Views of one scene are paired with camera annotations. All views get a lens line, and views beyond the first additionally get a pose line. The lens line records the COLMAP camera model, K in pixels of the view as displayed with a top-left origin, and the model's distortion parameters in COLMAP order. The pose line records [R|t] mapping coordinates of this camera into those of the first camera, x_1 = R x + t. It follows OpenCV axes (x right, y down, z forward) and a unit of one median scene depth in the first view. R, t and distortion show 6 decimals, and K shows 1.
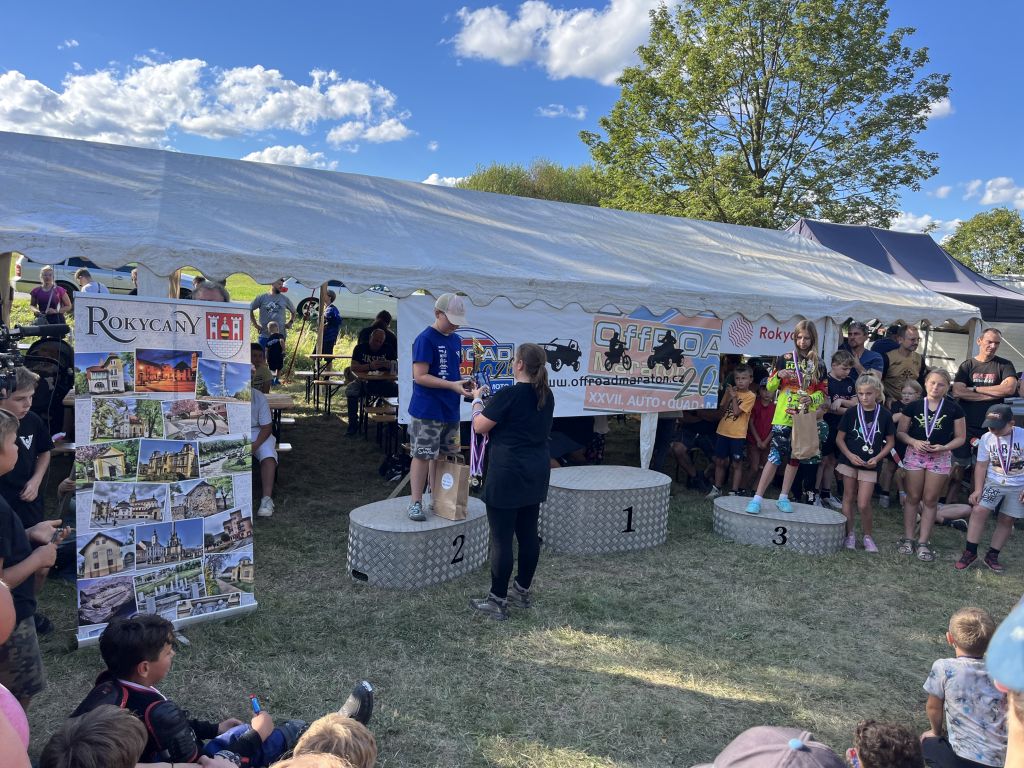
lens RADIAL K [[771.8, 0, 508.5], [0, 771.8, 393.6], [0, 0, 1]] dist [0.055996, -0.077087]
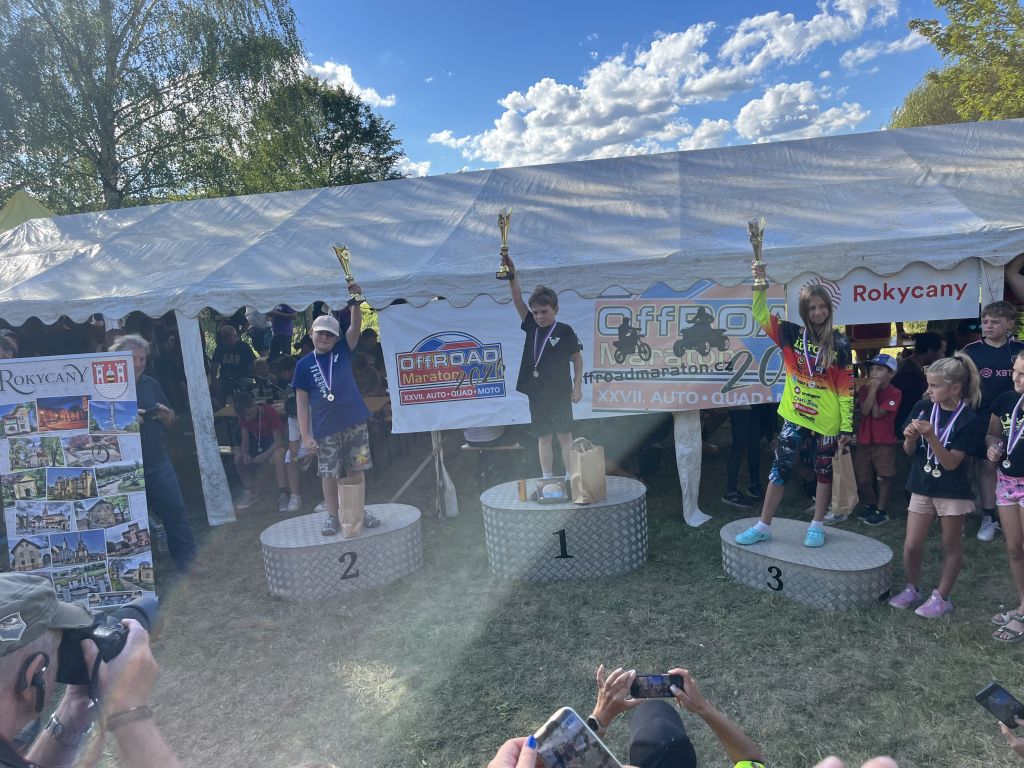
lens RADIAL K [[771.8, 0, 499.5], [0, 771.8, 408.6], [0, 0, 1]] dist [0.055996, -0.077087]
pose [[0.814643, -0.022527, -0.579525, 0.817421], [0.064953, 0.996503, 0.052570, -0.053724], [0.576314, -0.080468, 0.813257, 0.358363]]
